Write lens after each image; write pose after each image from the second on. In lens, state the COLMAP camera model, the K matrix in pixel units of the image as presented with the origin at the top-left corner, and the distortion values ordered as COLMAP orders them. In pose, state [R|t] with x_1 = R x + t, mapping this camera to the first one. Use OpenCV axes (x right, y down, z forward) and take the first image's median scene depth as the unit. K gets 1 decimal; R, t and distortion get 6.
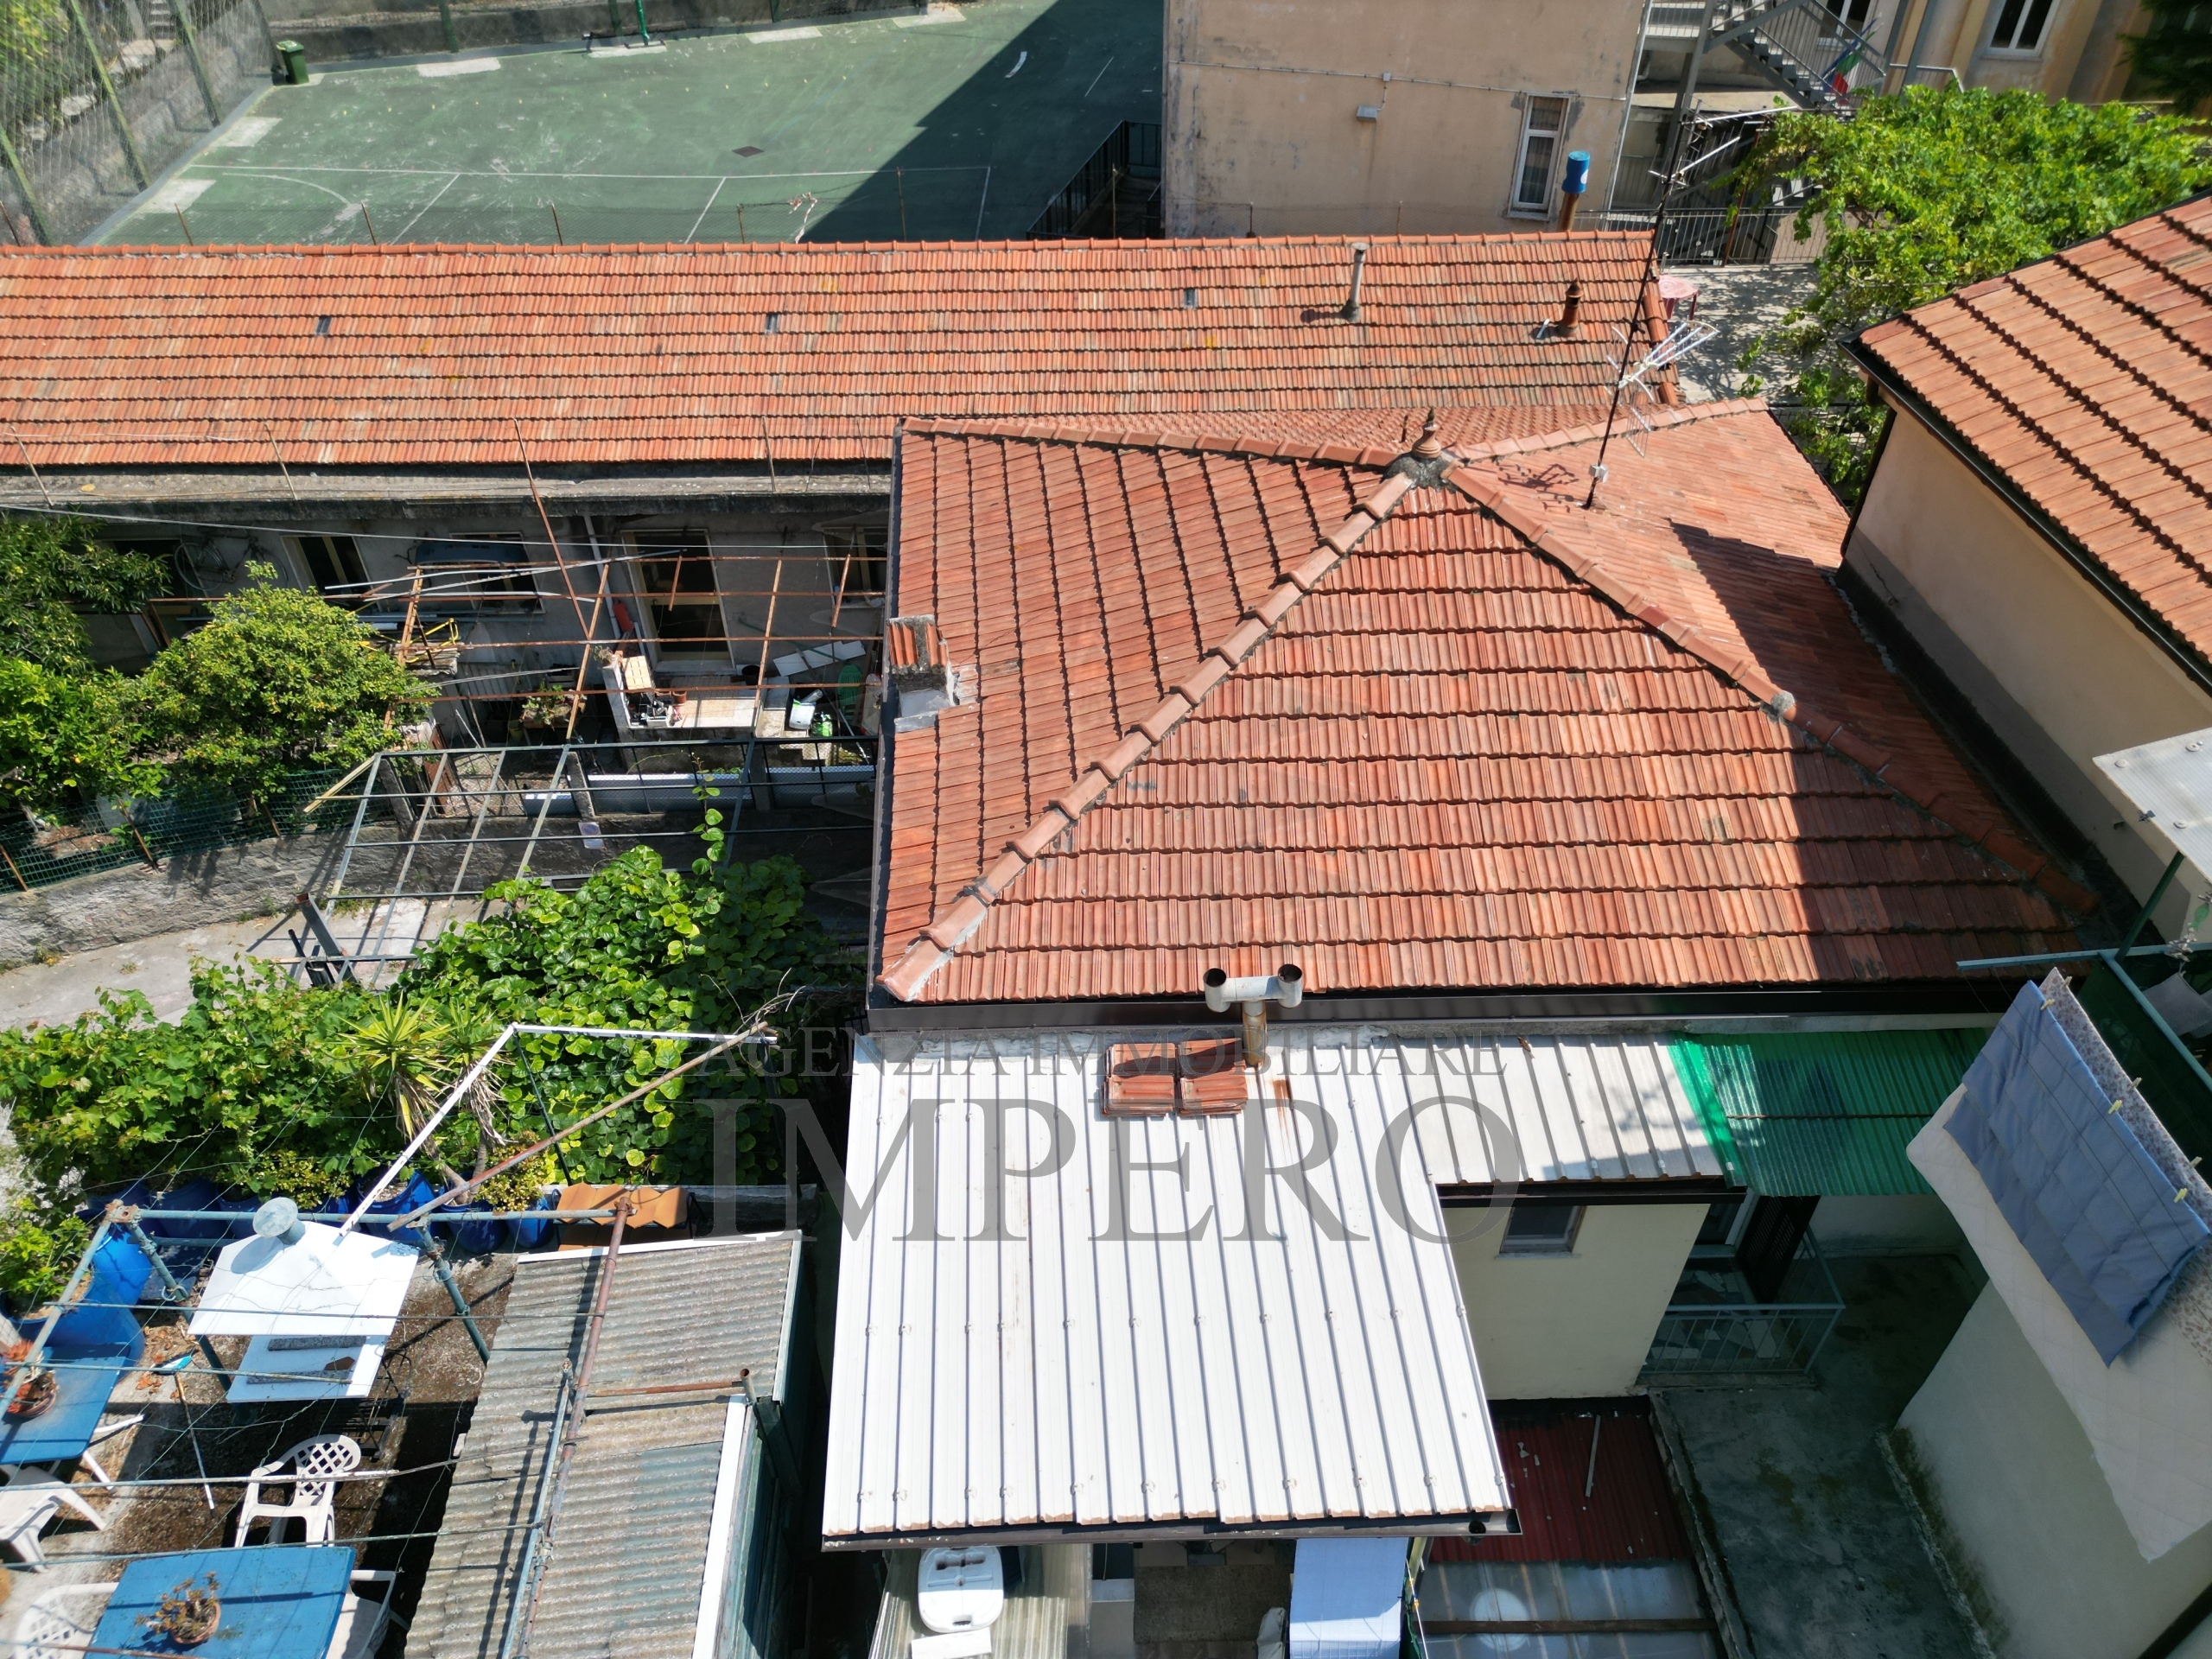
lens RADIAL K [[1597.0, 0, 1106.0], [0, 1597.0, 829.5], [0, 0, 1]] dist [0.064439, -0.053316]
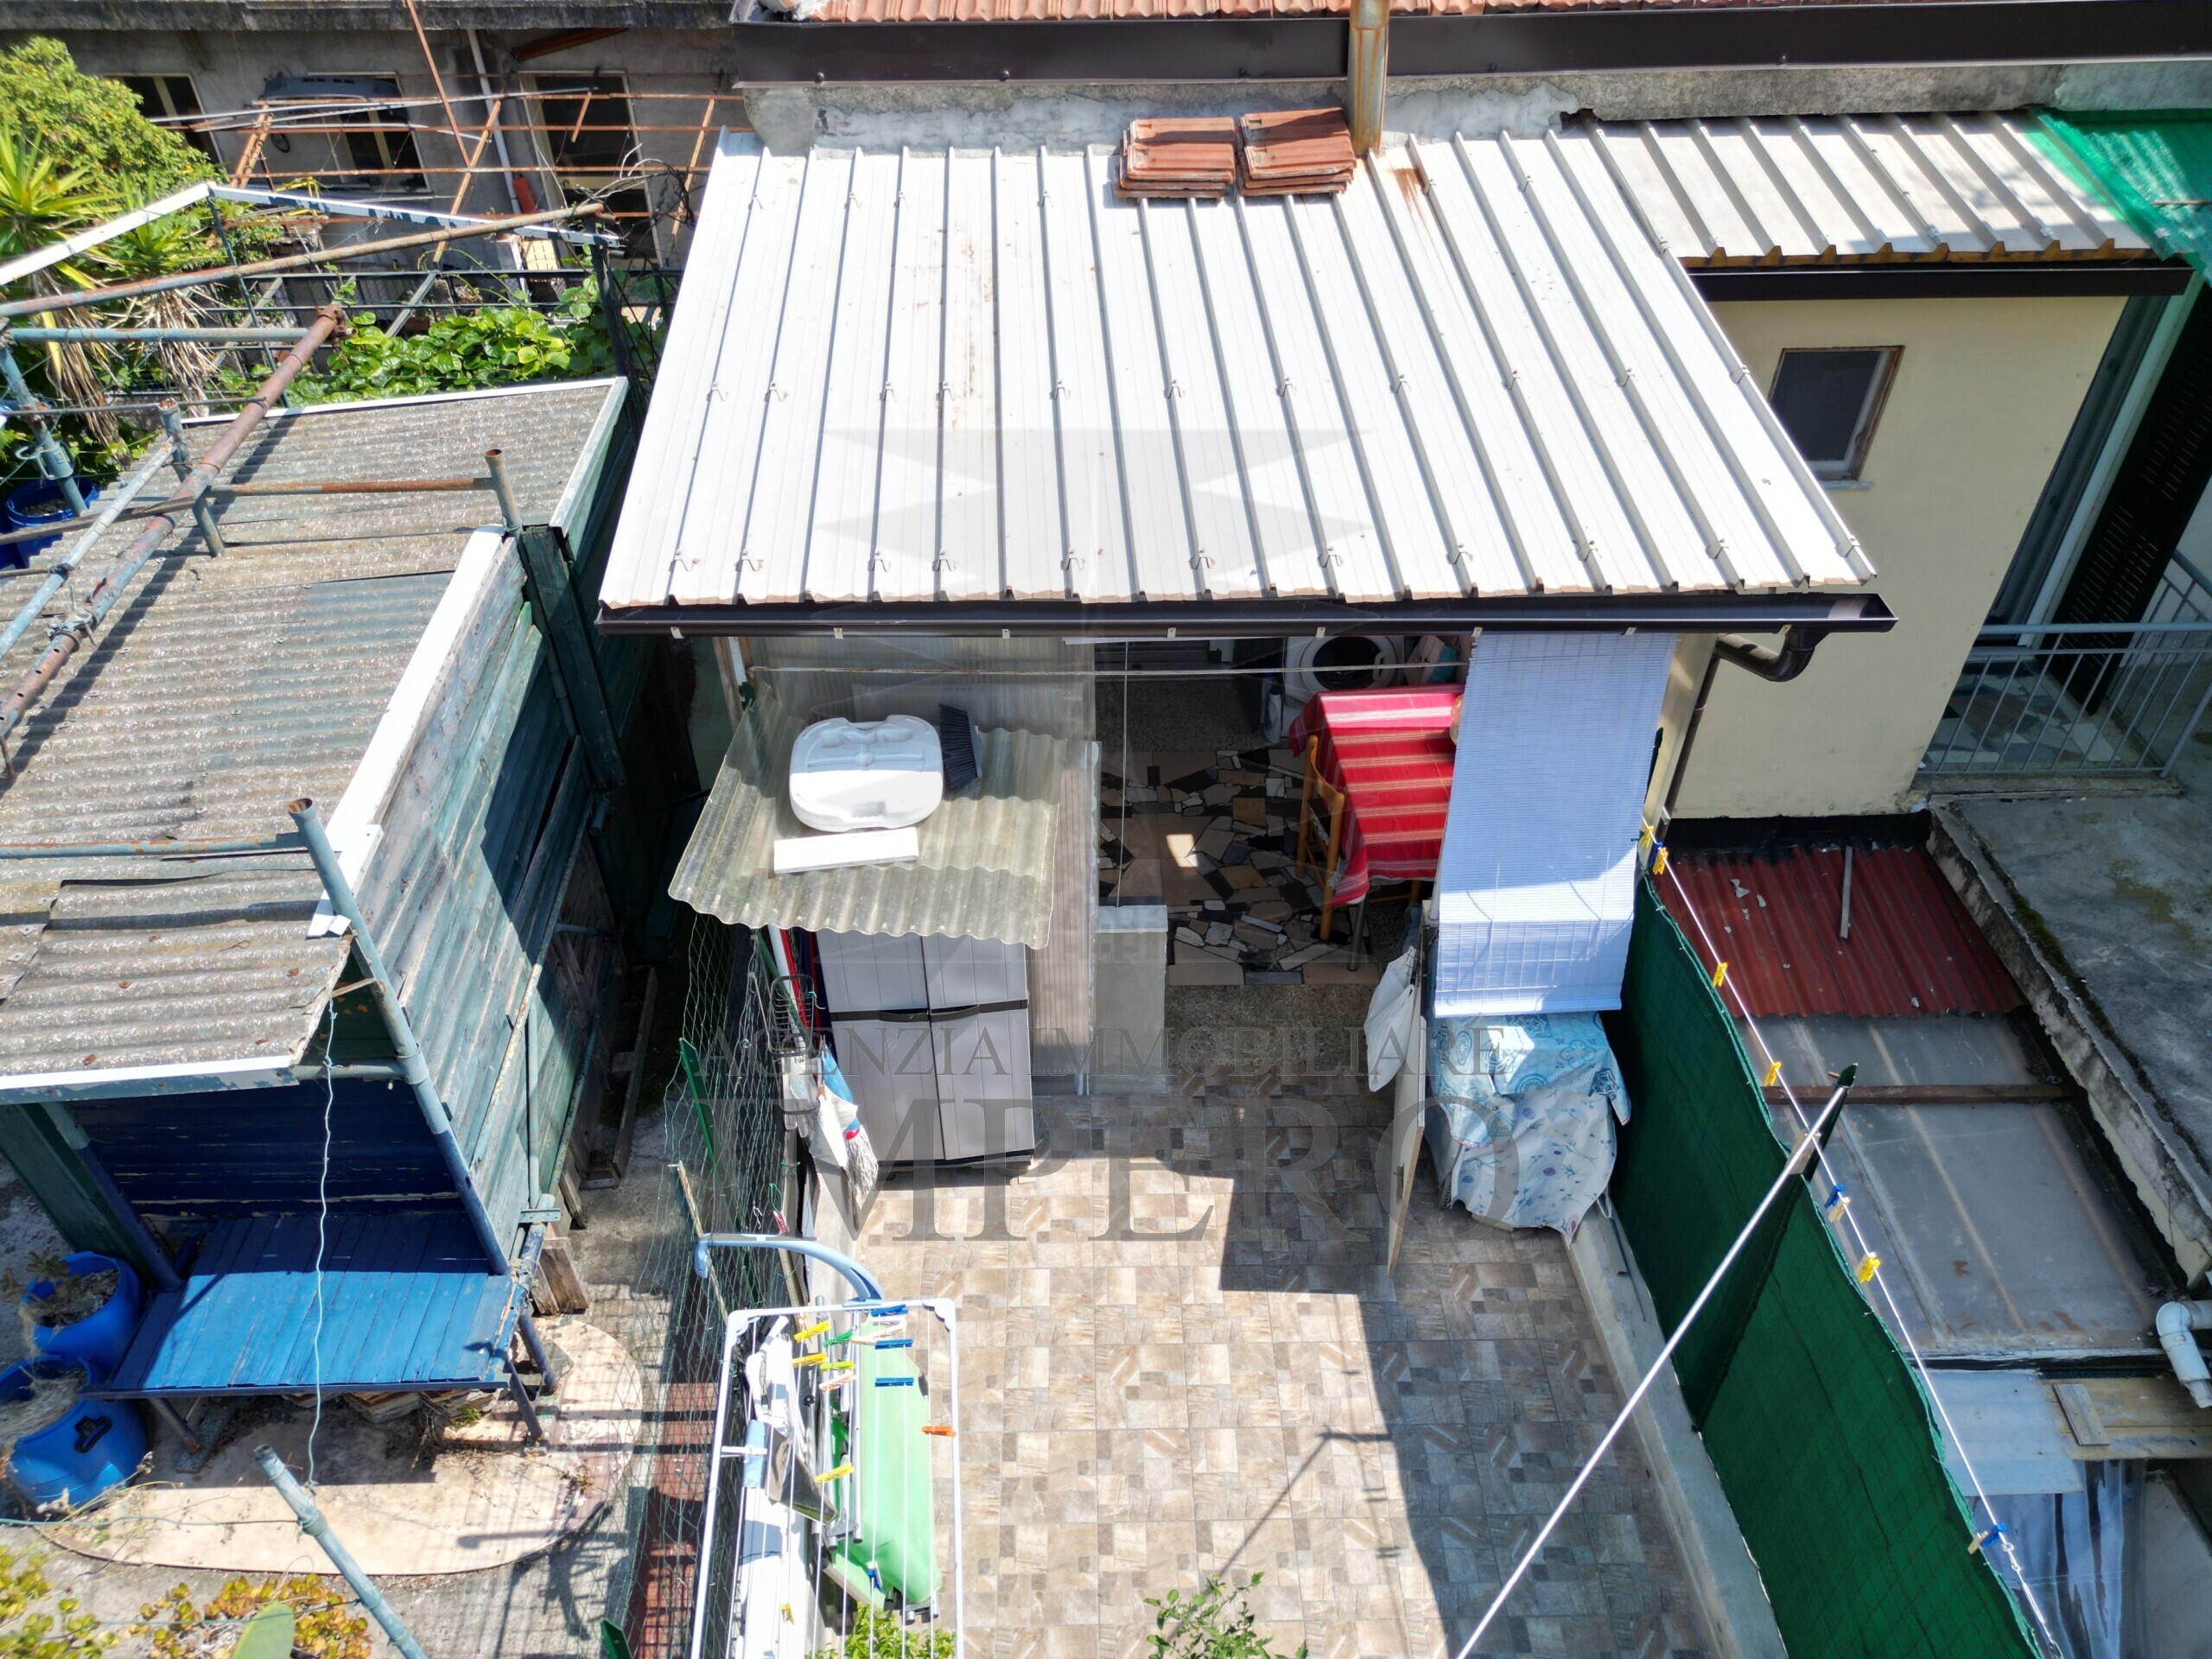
lens RADIAL K [[1611.8, 0, 1106.0], [0, 1611.8, 829.5], [0, 0, 1]] dist [0.051250, -0.042702]
pose [[0.999993, 0.003030, -0.002002, -0.004646], [-0.003026, 0.999993, 0.001990, 0.416578], [0.002009, -0.001984, 0.999996, 0.376480]]
